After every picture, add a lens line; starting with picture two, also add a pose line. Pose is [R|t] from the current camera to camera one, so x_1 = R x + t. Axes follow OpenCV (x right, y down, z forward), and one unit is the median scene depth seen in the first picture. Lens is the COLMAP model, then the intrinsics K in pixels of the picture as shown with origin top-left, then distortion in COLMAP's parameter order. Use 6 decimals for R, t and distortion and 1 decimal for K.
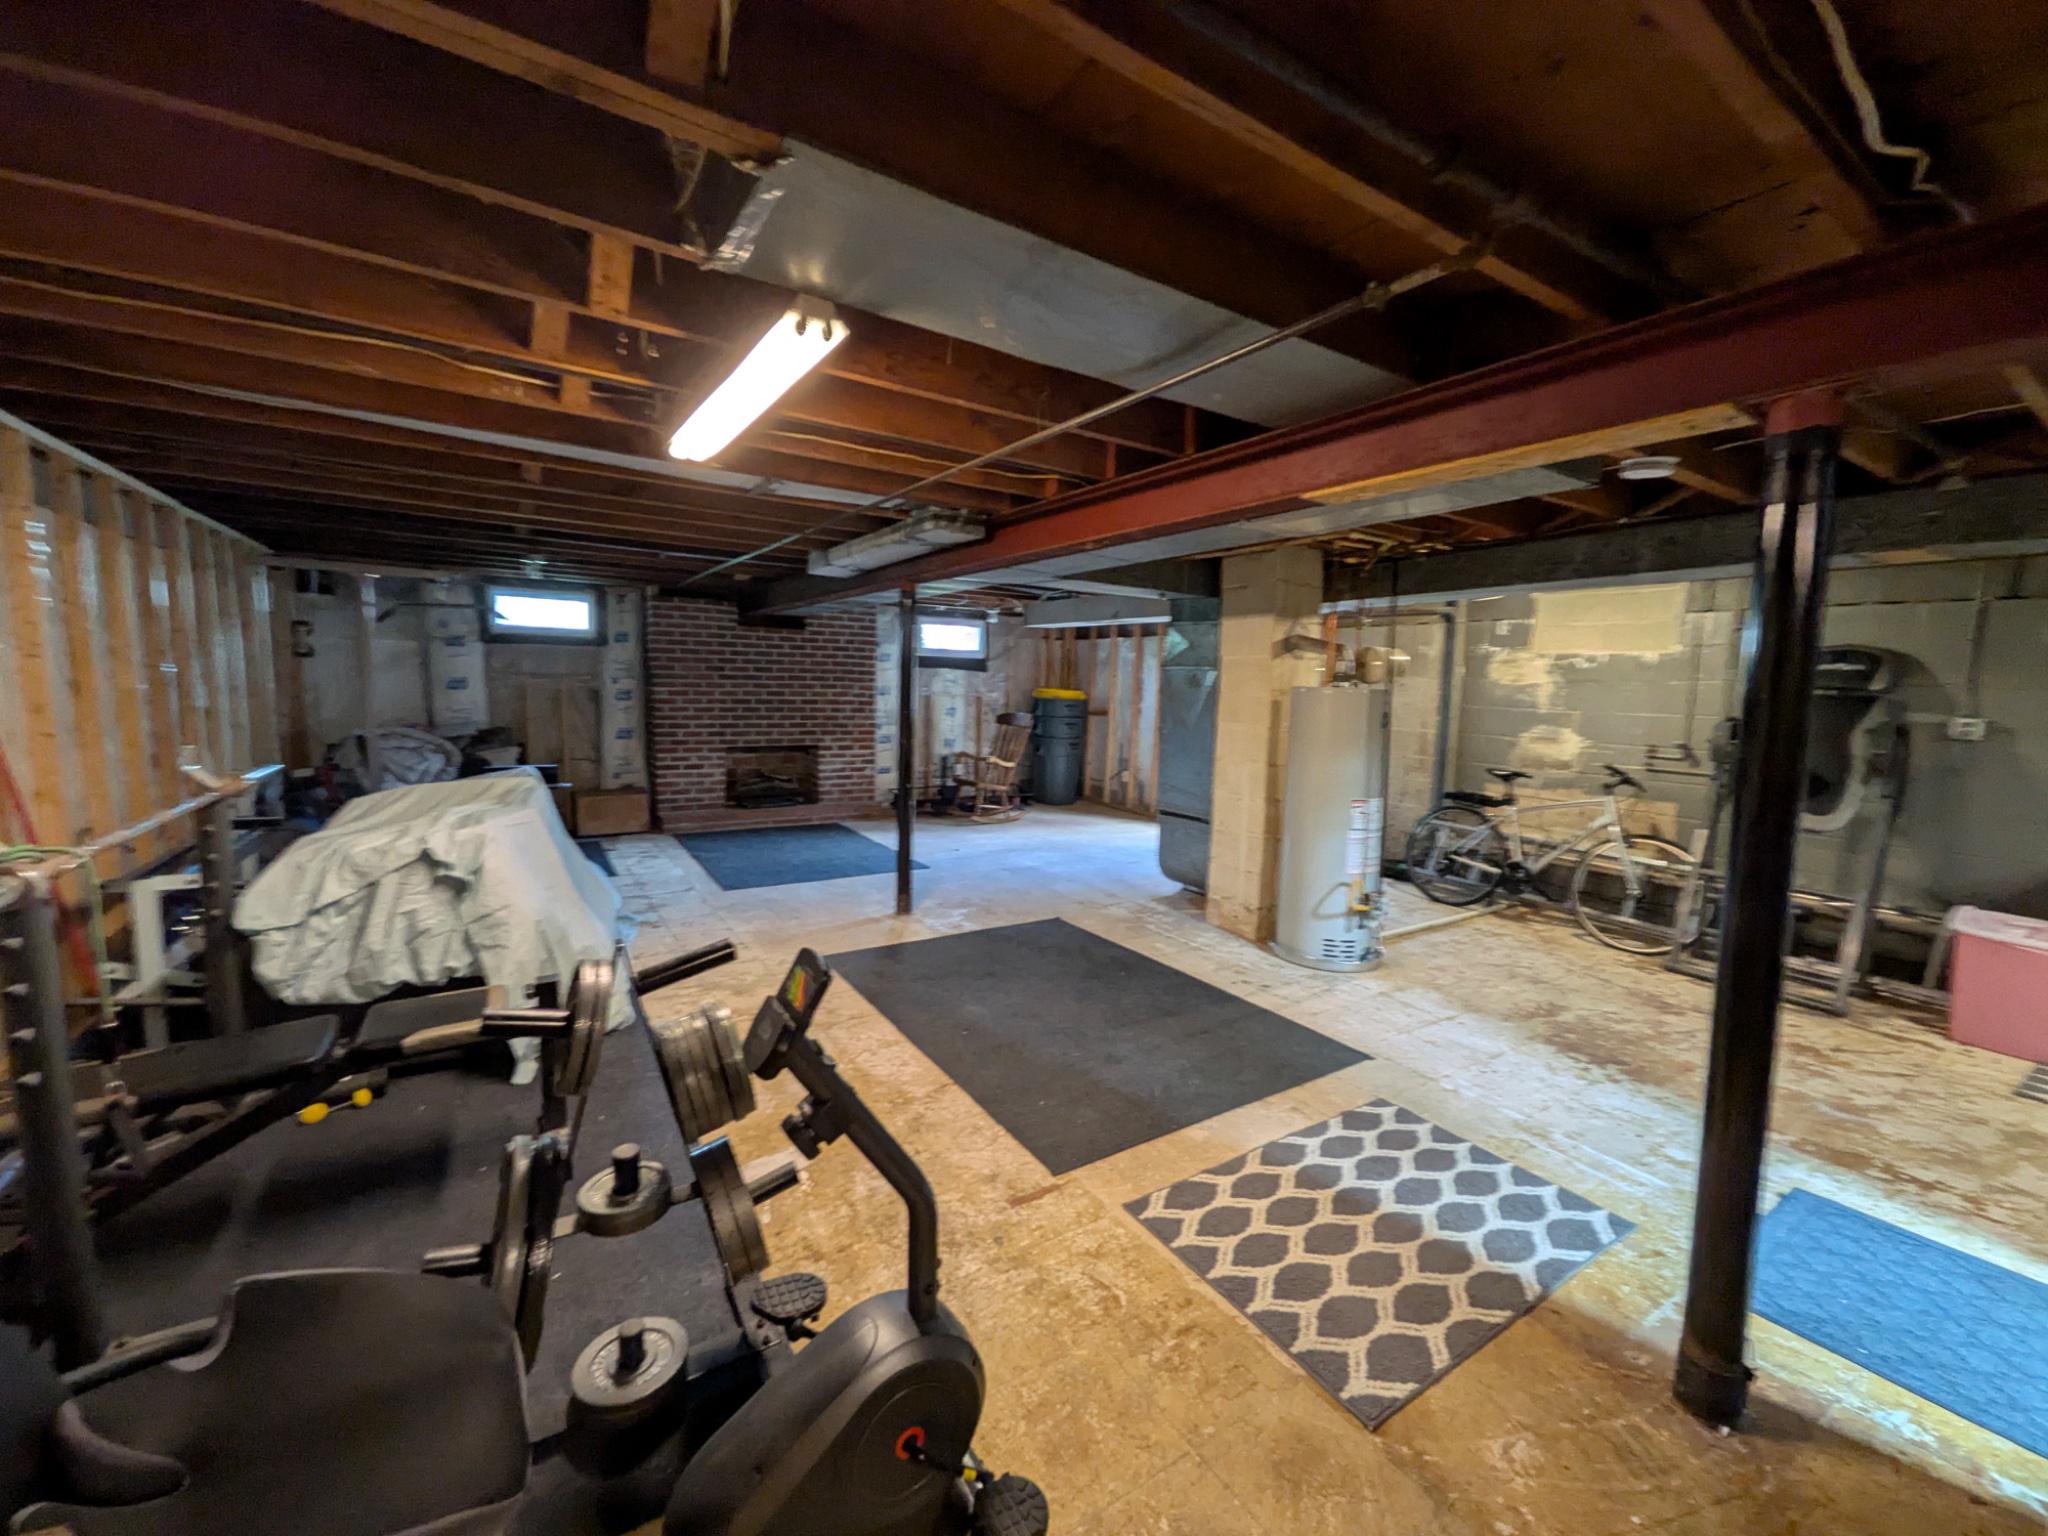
lens RADIAL K [[811.8, 0, 1024.0], [0, 811.8, 768.0], [0, 0, 1]] dist [0.006254, -0.000138]
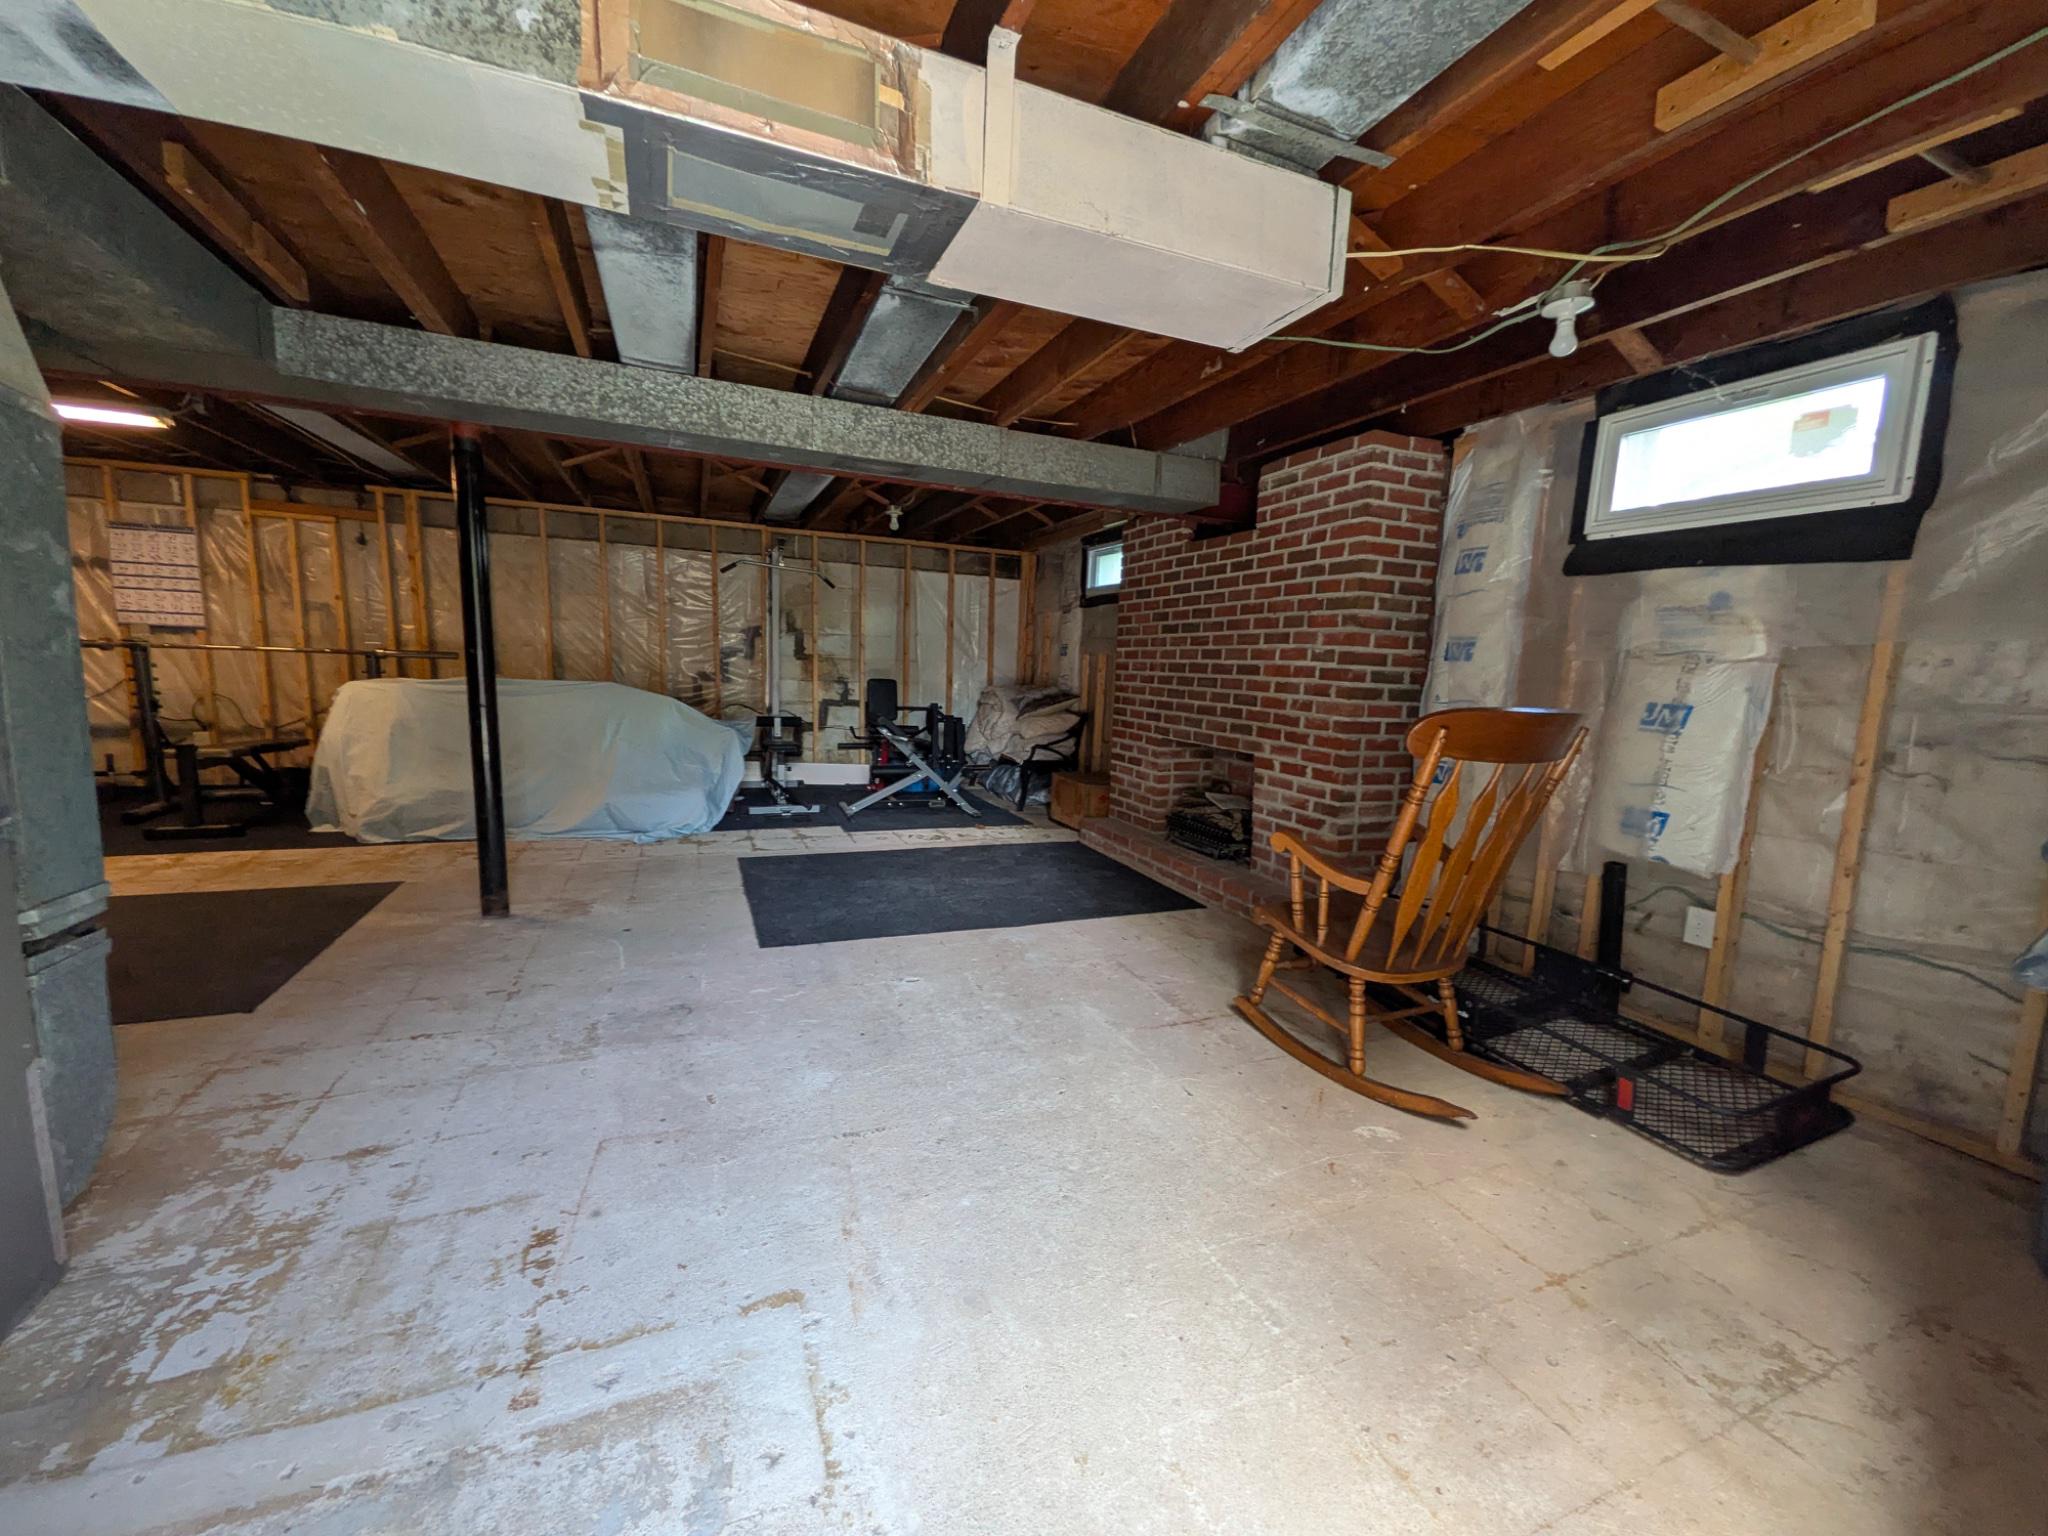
lens RADIAL K [[811.8, 0, 1024.0], [0, 811.8, 768.0], [0, 0, 1]] dist [0.006254, -0.000138]
pose [[-0.171819, 0.096358, -0.980405, 0.269377], [-0.141855, 0.982413, 0.121416, -0.061694], [0.974862, 0.159937, -0.155128, 0.939497]]
